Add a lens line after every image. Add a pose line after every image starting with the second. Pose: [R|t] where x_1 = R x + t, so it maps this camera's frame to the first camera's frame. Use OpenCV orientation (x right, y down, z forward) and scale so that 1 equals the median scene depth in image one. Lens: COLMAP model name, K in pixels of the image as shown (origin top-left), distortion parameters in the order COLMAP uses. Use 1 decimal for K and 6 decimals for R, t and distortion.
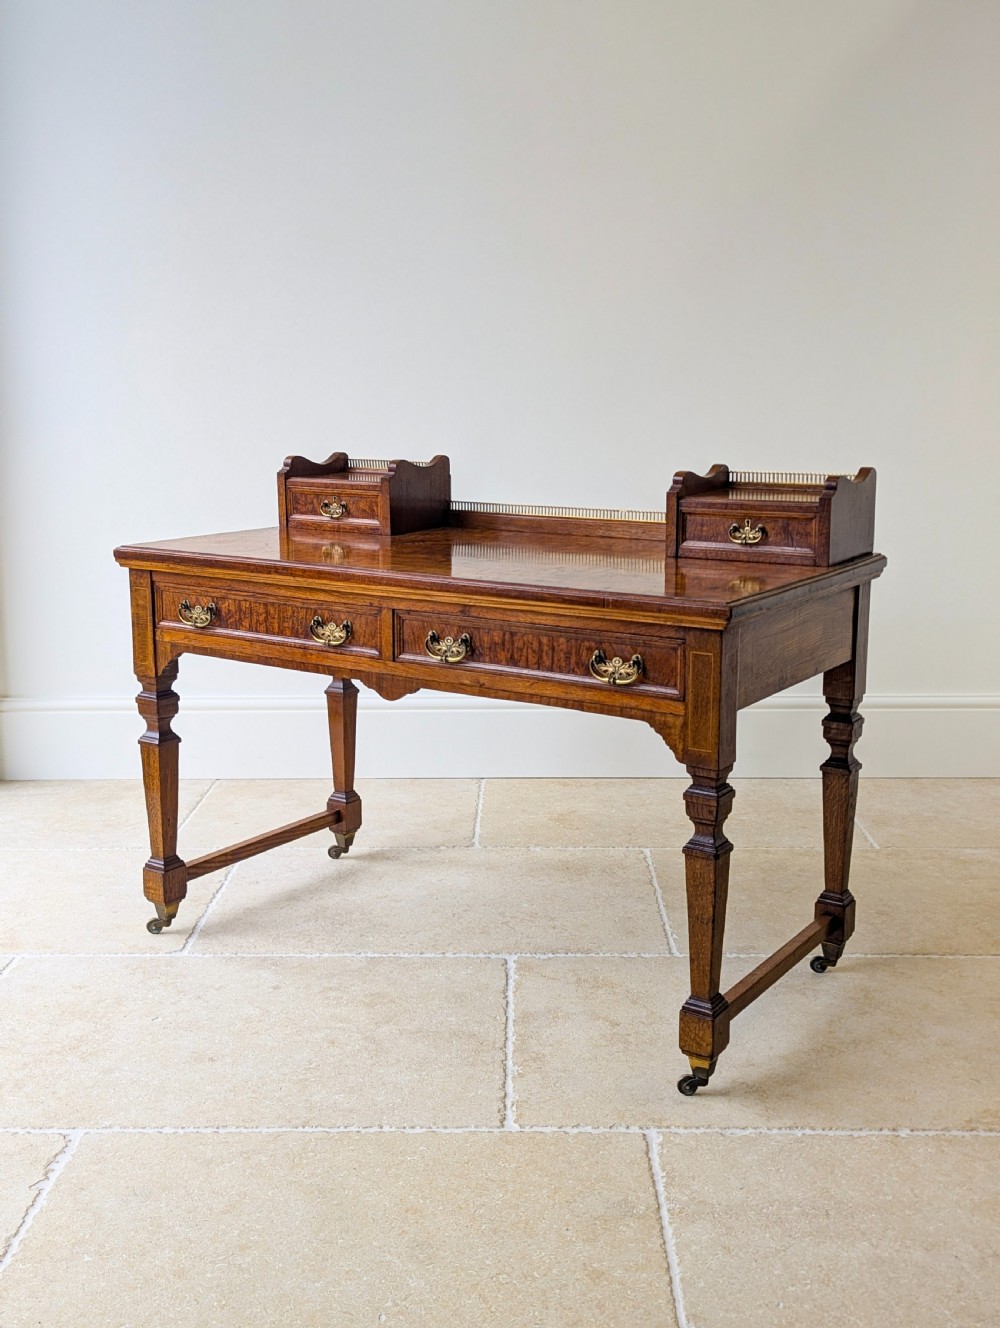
lens RADIAL K [[1362.9, 0, 509.8], [0, 1362.9, 683.8], [0, 0, 1]] dist [0.057919, 0.000000]
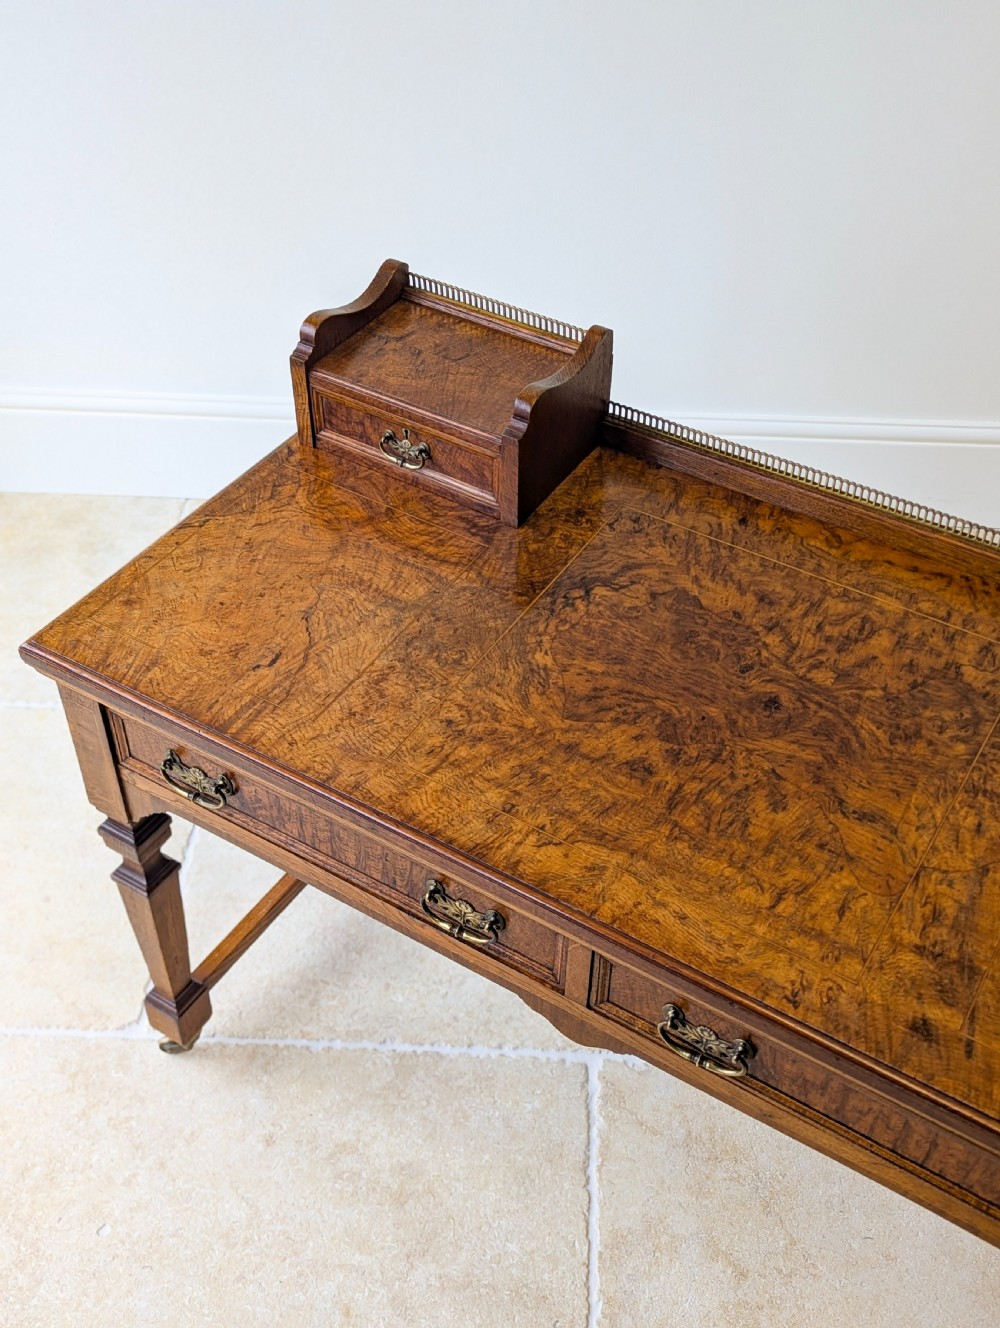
lens RADIAL K [[1395.6, 0, 511.2], [0, 1395.6, 660.5], [0, 0, 1]] dist [0.050268, 0.000000]
pose [[0.999157, -0.017535, 0.037121, -0.125967], [-0.004149, 0.856445, 0.516222, -0.397969], [-0.040844, -0.515940, 0.855650, 0.554952]]
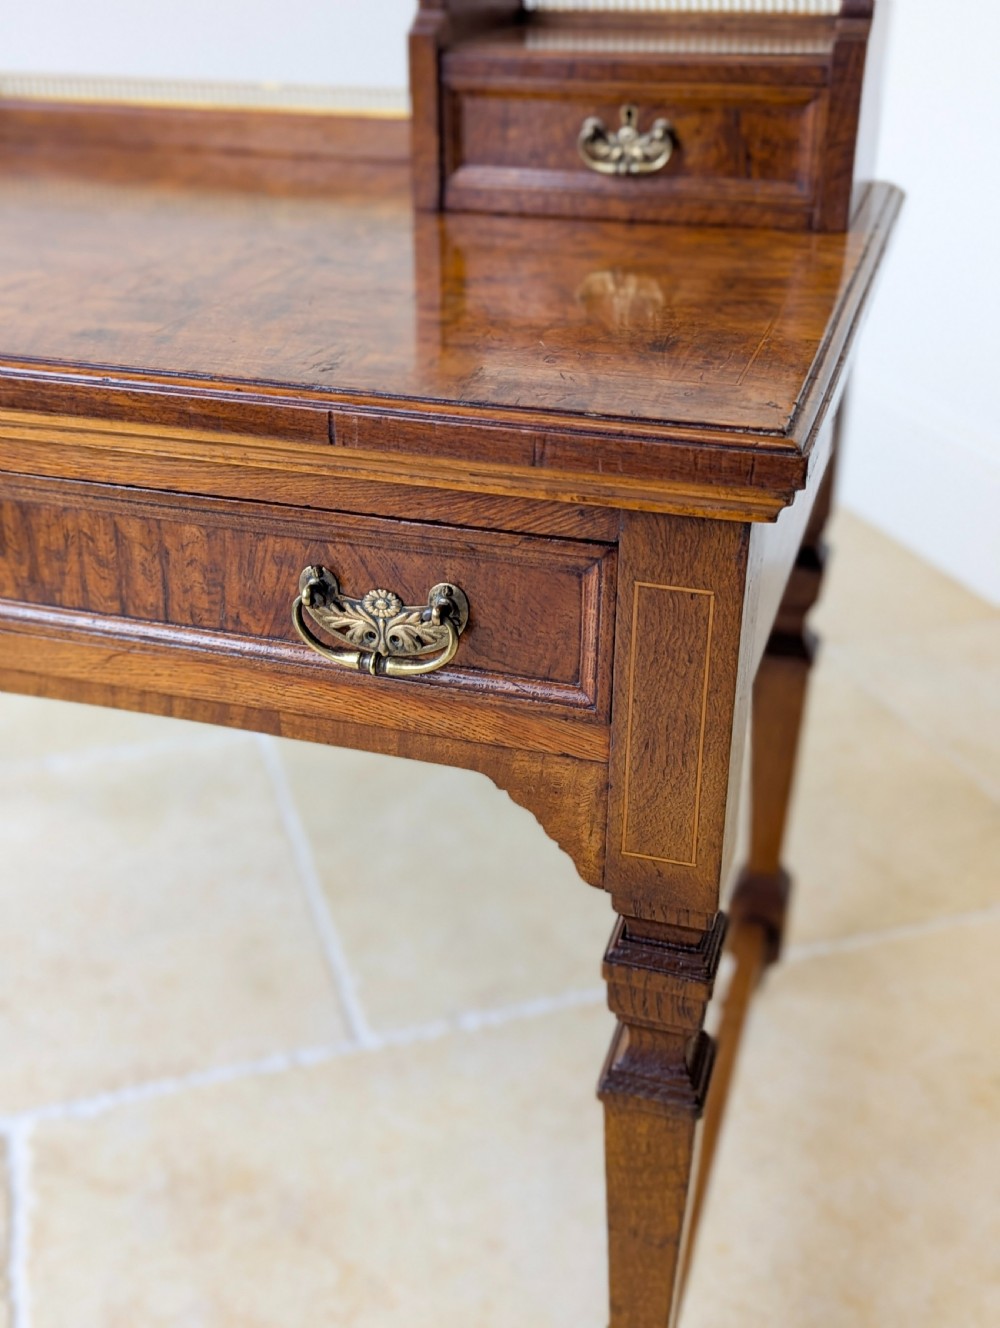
lens RADIAL K [[1395.6, 0, 511.5], [0, 1395.6, 647.6], [0, 0, 1]] dist [0.050268, 0.000000]
pose [[0.955580, -0.123814, 0.267463, 0.016612], [0.051290, 0.963493, 0.262774, -0.075467], [-0.290233, -0.237384, 0.927046, 0.576280]]
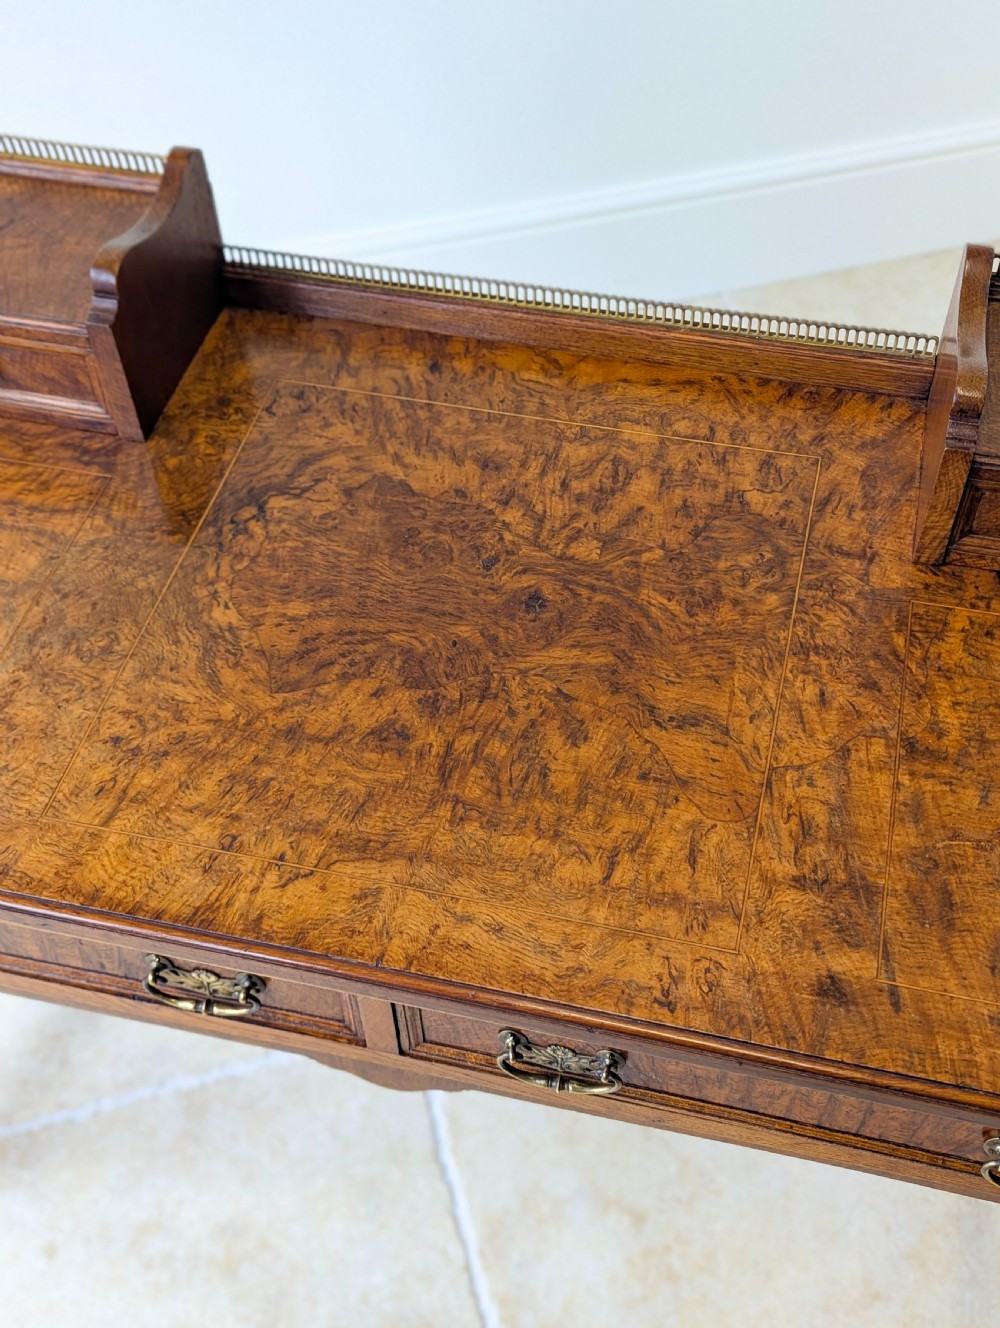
lens RADIAL K [[1395.6, 0, 536.0], [0, 1395.6, 668.2], [0, 0, 1]] dist [0.050268, 0.000000]
pose [[0.933400, -0.279282, 0.225315, -0.103451], [0.081238, 0.776062, 0.625403, -0.347943], [-0.349522, -0.565447, 0.747064, 0.686251]]
